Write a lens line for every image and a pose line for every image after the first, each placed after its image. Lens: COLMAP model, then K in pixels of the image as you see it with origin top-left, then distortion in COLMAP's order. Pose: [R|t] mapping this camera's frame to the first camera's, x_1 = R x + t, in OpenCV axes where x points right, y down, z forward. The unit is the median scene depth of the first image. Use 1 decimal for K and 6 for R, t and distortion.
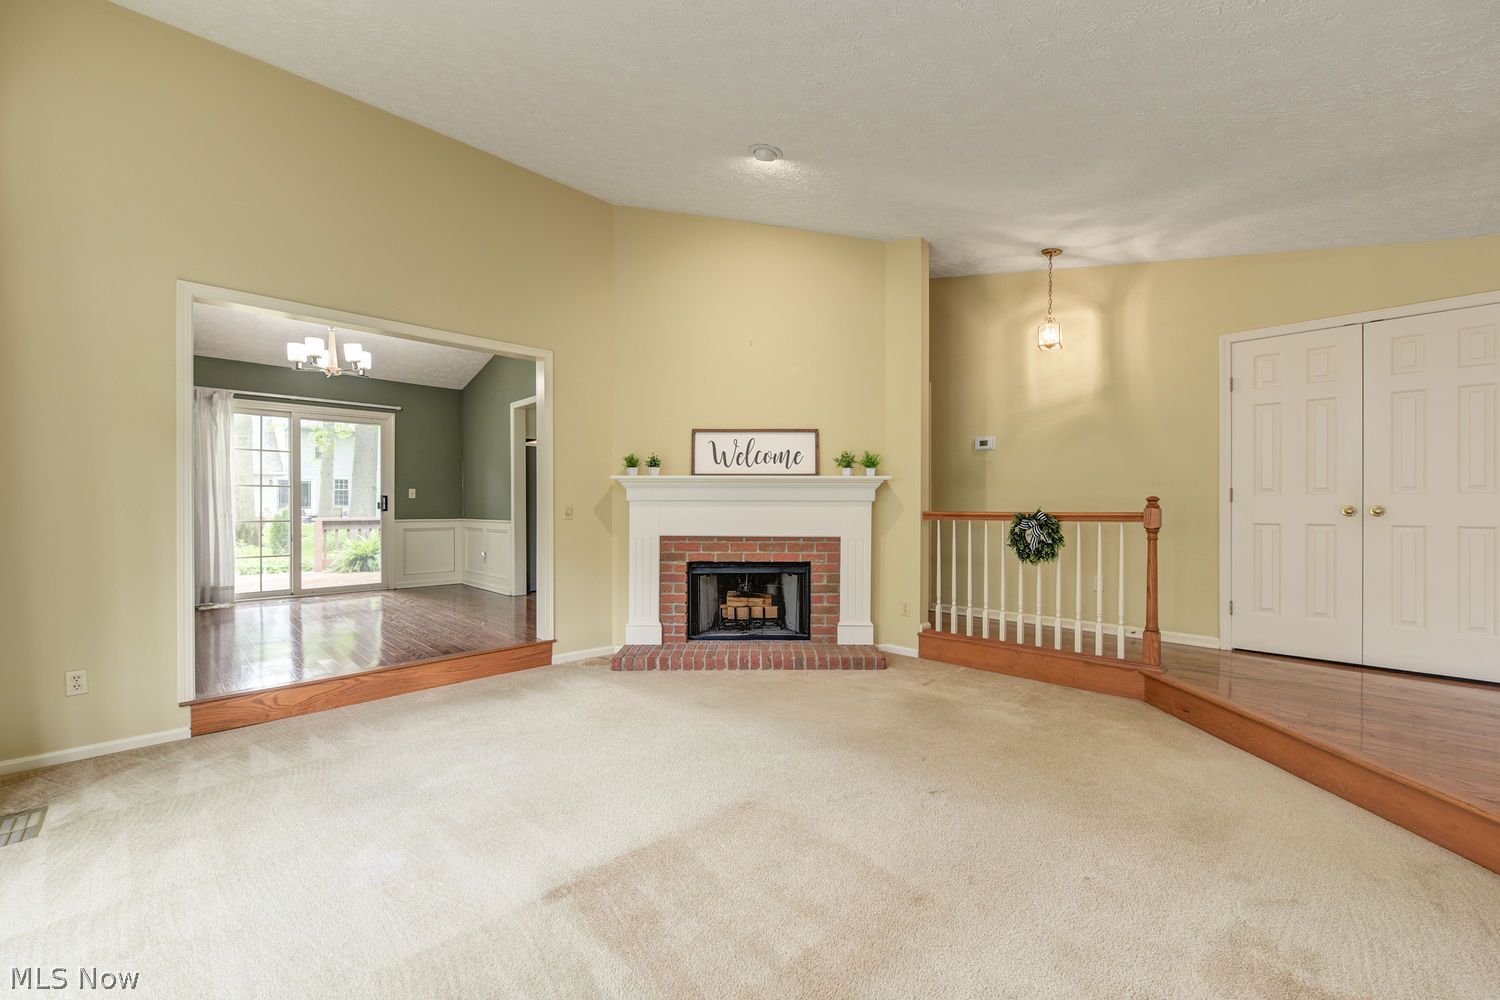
lens RADIAL K [[589.9, 0, 746.4], [0, 589.9, 507.7], [0, 0, 1]] dist [-0.003172, -0.000049]
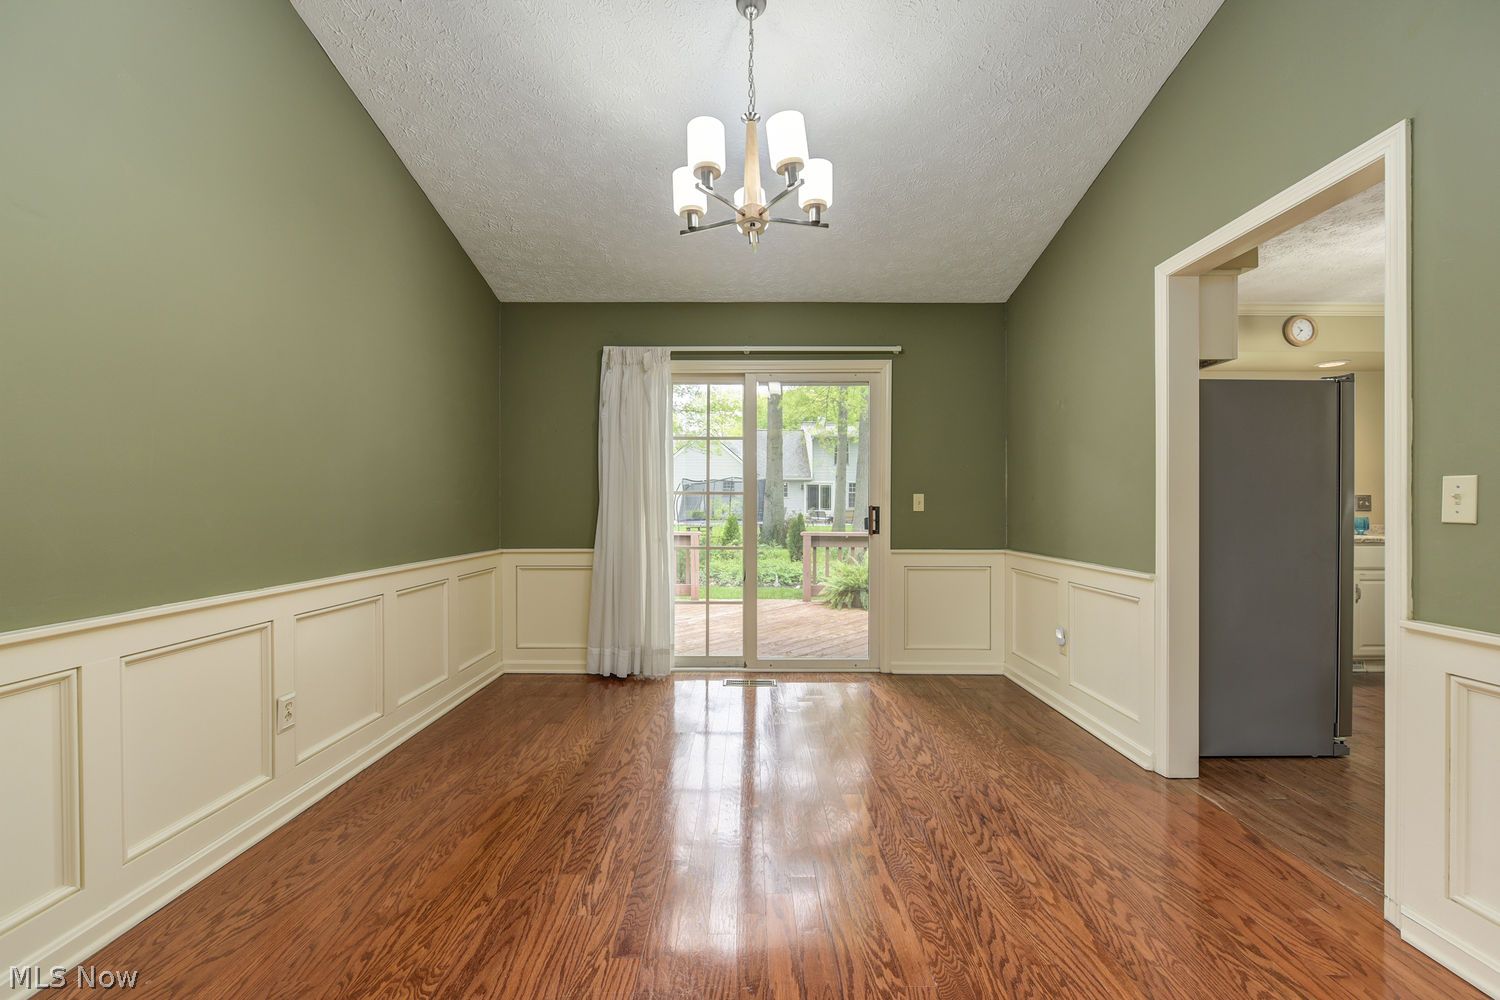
lens RADIAL K [[625.1, 0, 745.5], [0, 625.1, 506.7], [0, 0, 1]] dist [-0.002786, -0.000476]
pose [[0.710353, 0.002319, -0.703842, -0.435885], [-0.004973, 0.999986, -0.001725, -0.029025], [0.703828, 0.004726, 0.710354, 0.759303]]
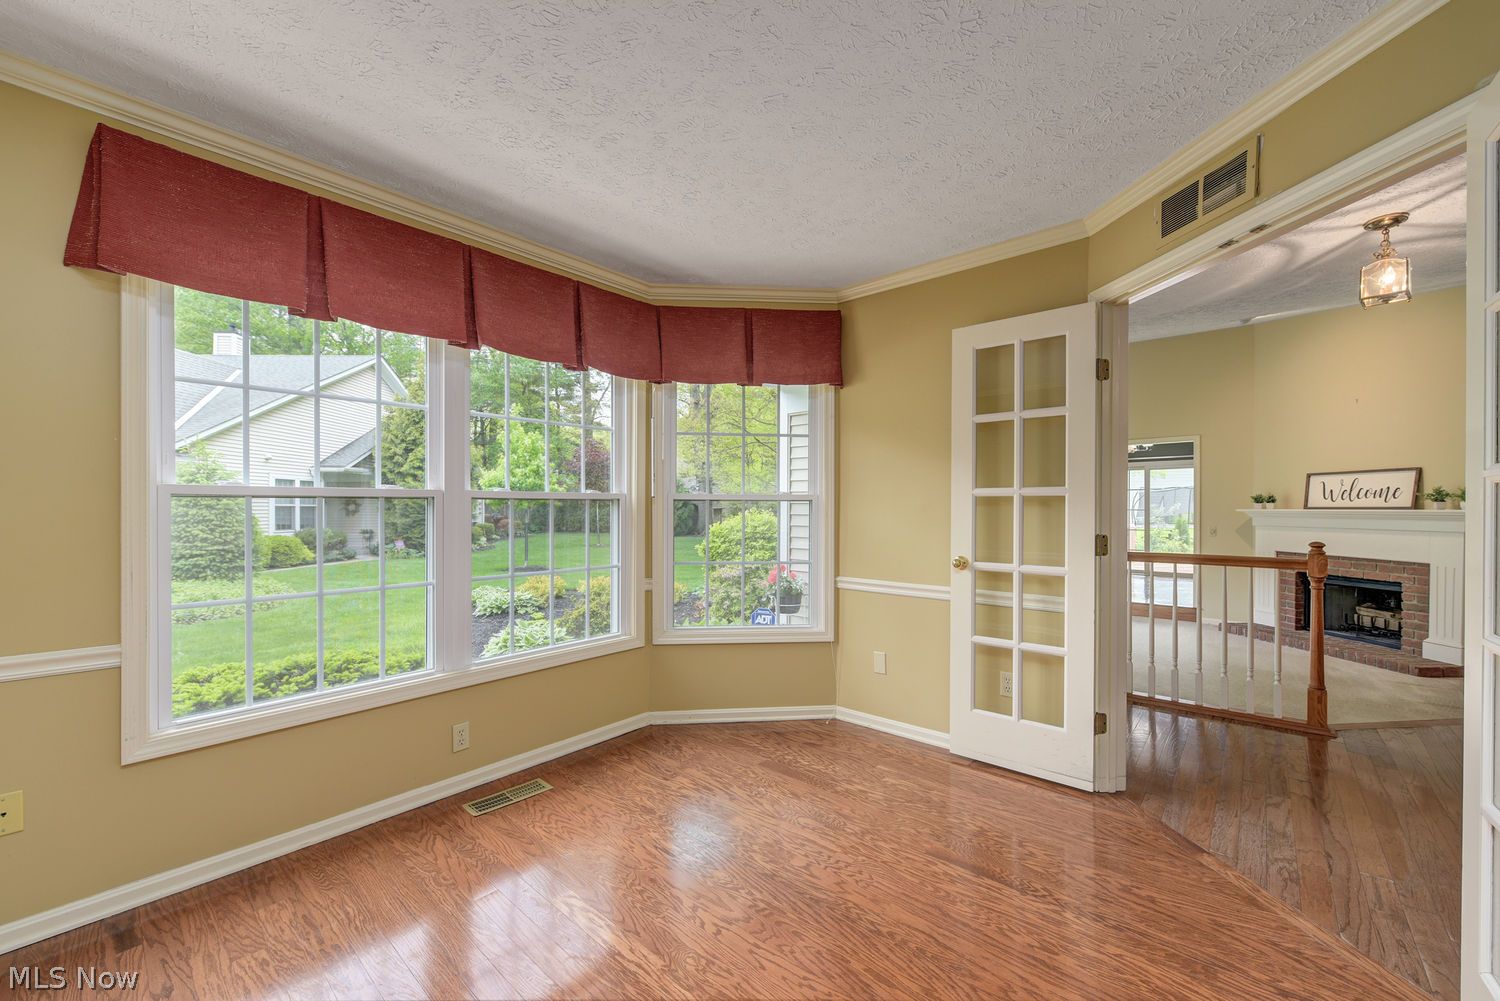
lens RADIAL K [[589.9, 0, 746.4], [0, 589.9, 508.2], [0, 0, 1]] dist [-0.003172, -0.000049]
pose [[0.069554, 0.000819, -0.997578, 1.177370], [-0.008546, 0.999963, 0.000225, -0.044463], [0.997542, 0.008509, 0.069558, -0.374014]]
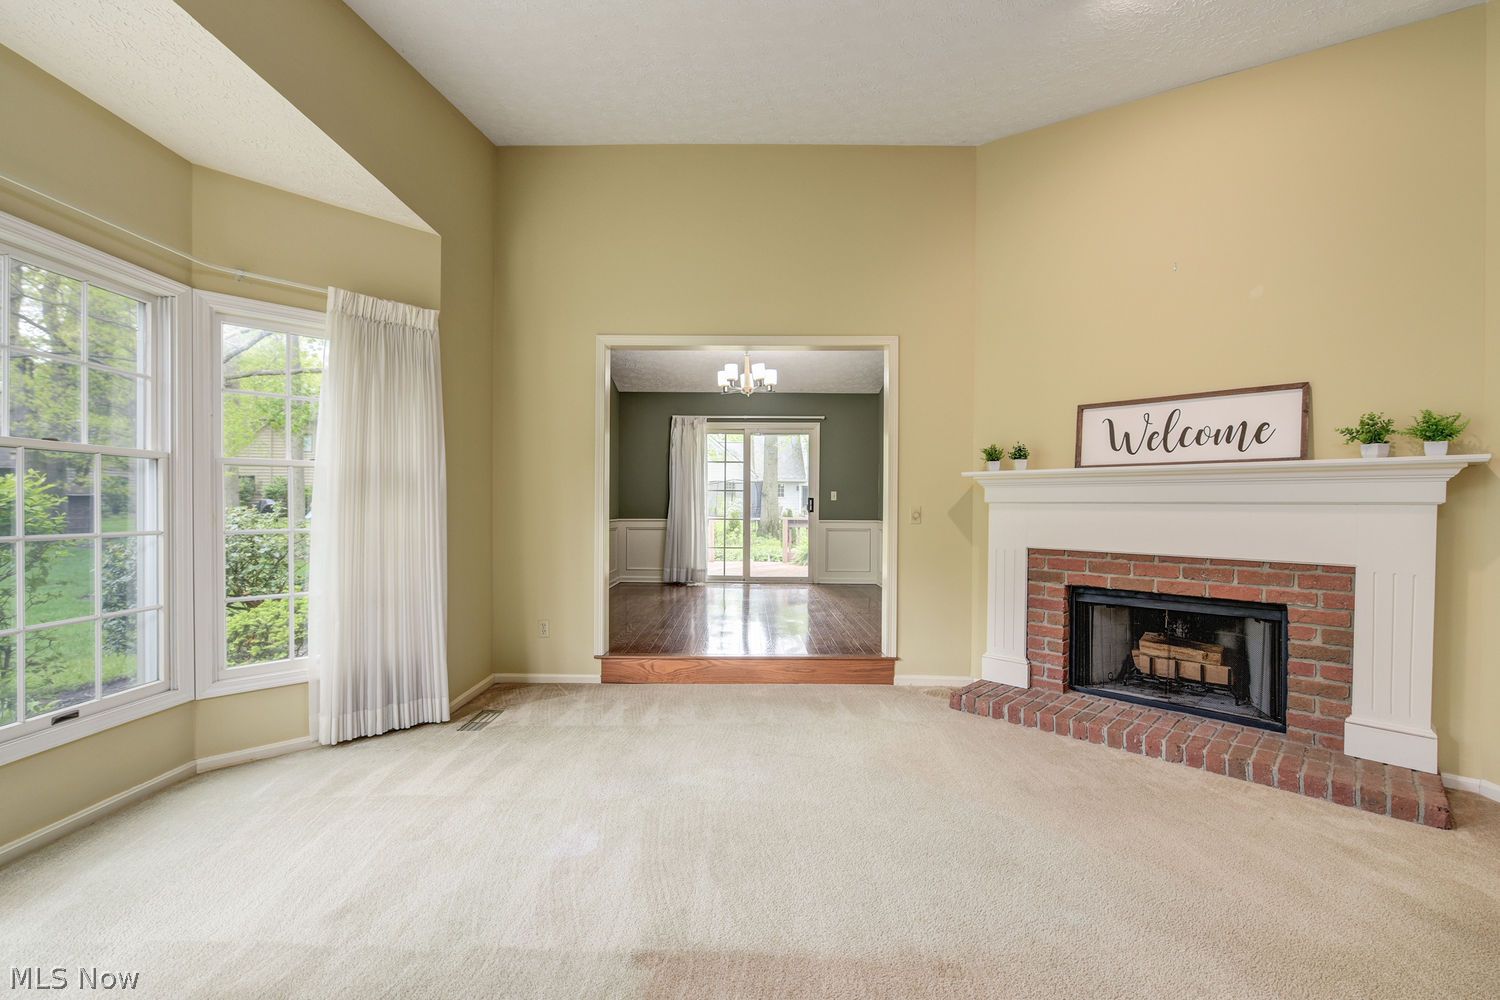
lens RADIAL K [[603.8, 0, 746.9], [0, 603.8, 506.3], [0, 0, 1]] dist [-0.007222, -0.000144]
pose [[0.711693, 0.004822, -0.702474, 0.146296], [-0.009334, 0.999953, -0.002592, -0.001191], [0.702428, 0.008401, 0.711705, 0.176286]]
